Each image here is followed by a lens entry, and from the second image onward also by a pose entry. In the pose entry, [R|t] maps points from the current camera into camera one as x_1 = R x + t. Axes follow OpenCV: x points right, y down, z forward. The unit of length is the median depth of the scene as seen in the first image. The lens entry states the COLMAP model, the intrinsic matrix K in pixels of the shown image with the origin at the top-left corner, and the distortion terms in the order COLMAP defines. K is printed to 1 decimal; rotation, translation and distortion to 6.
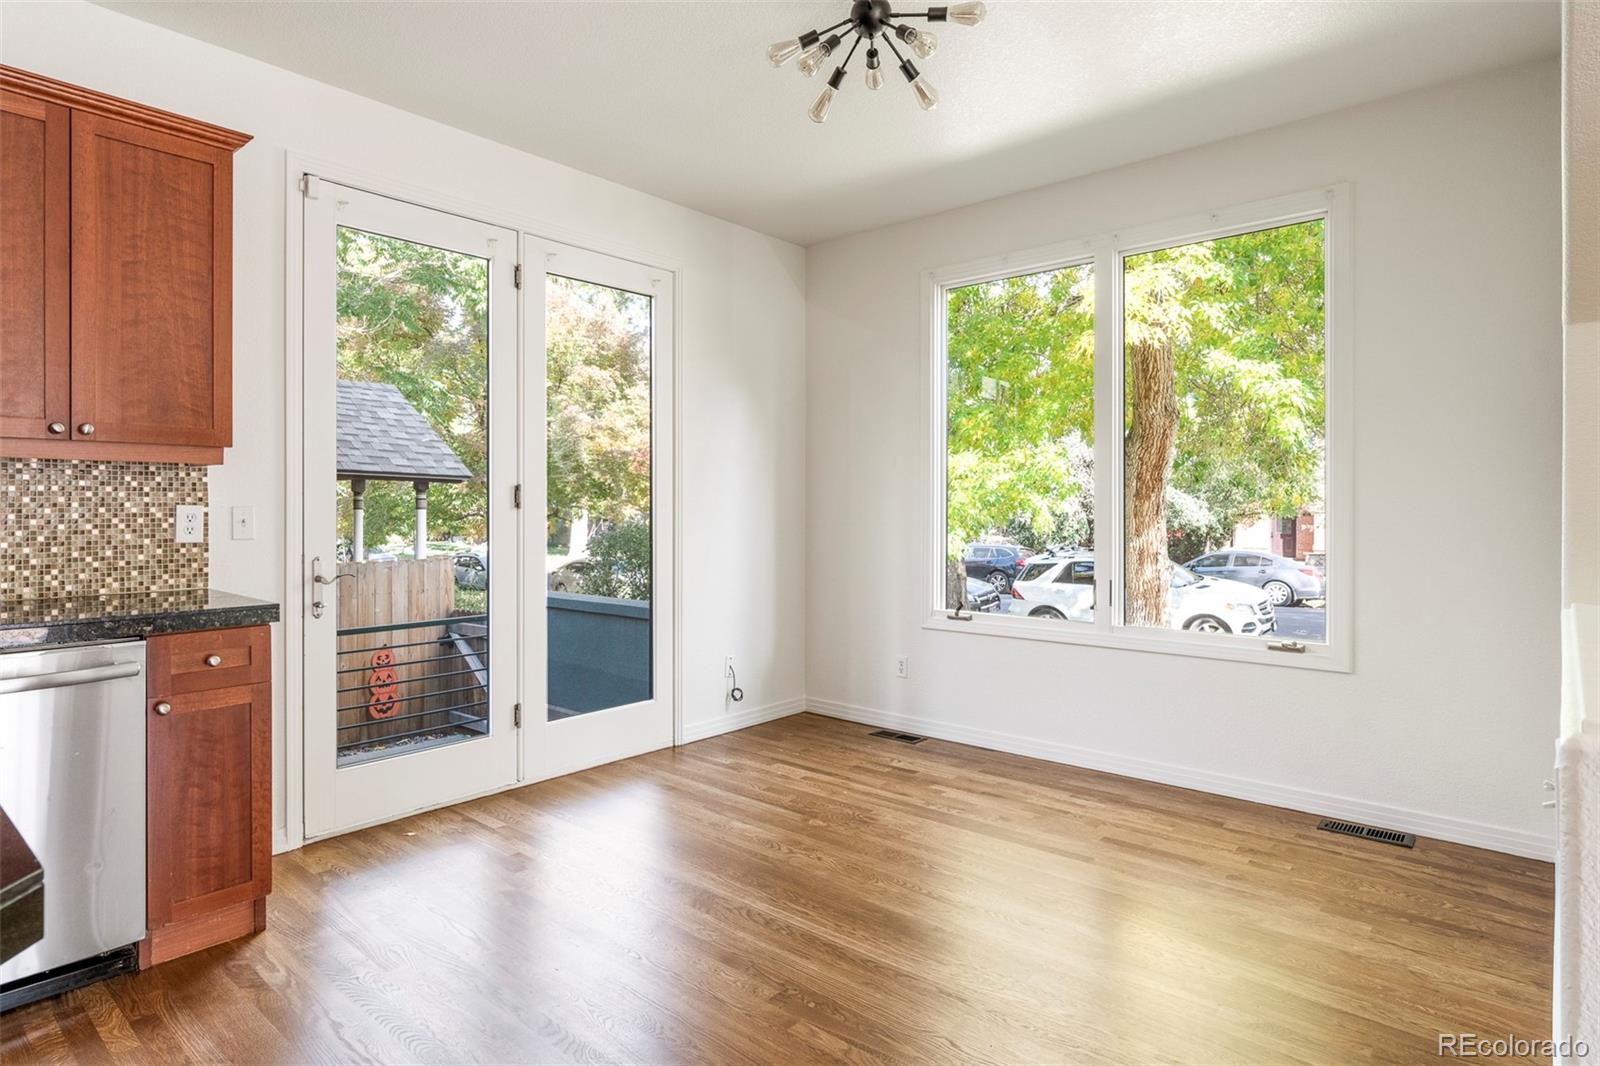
lens RADIAL K [[874.6, 0, 737.6], [0, 874.6, 508.2], [0, 0, 1]] dist [-0.003872, 0.001636]
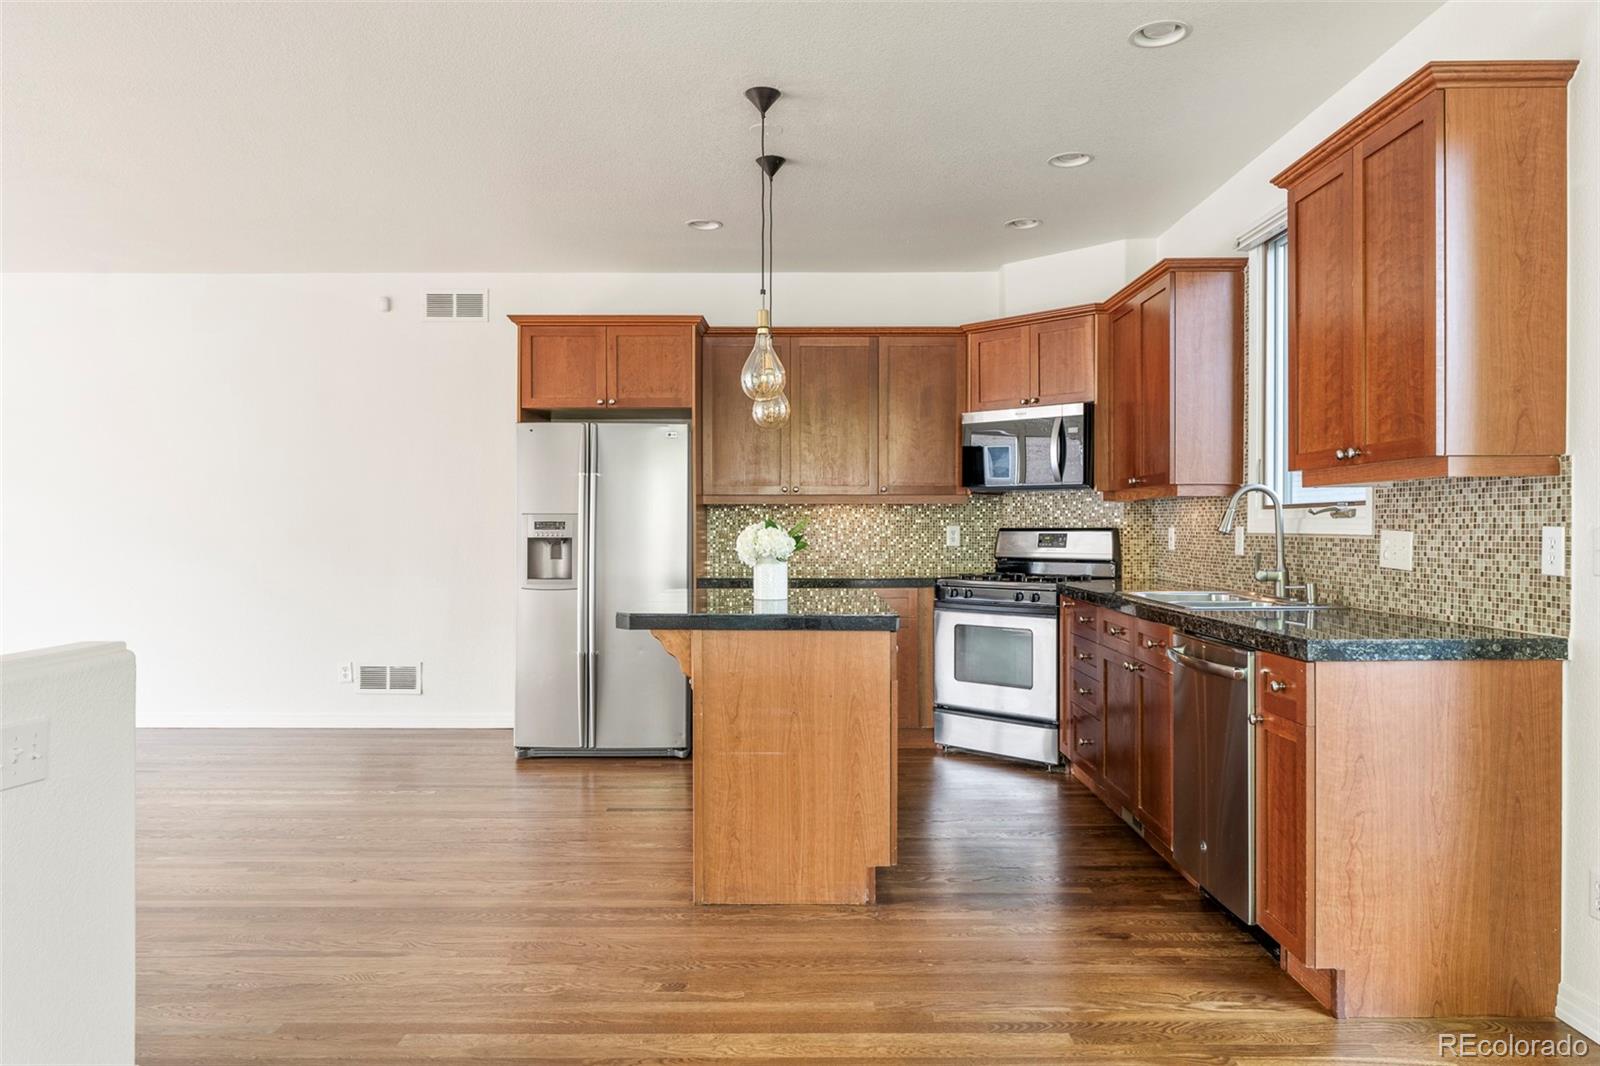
lens RADIAL K [[1069.3, 0, 798.5], [0, 1069.3, 536.6], [0, 0, 1]] dist [-0.013830, 0.000553]
pose [[-0.735715, 0.006701, -0.677258, 0.422605], [-0.000281, 0.999948, 0.010199, -0.003325], [0.677291, 0.007693, -0.735675, 1.069275]]
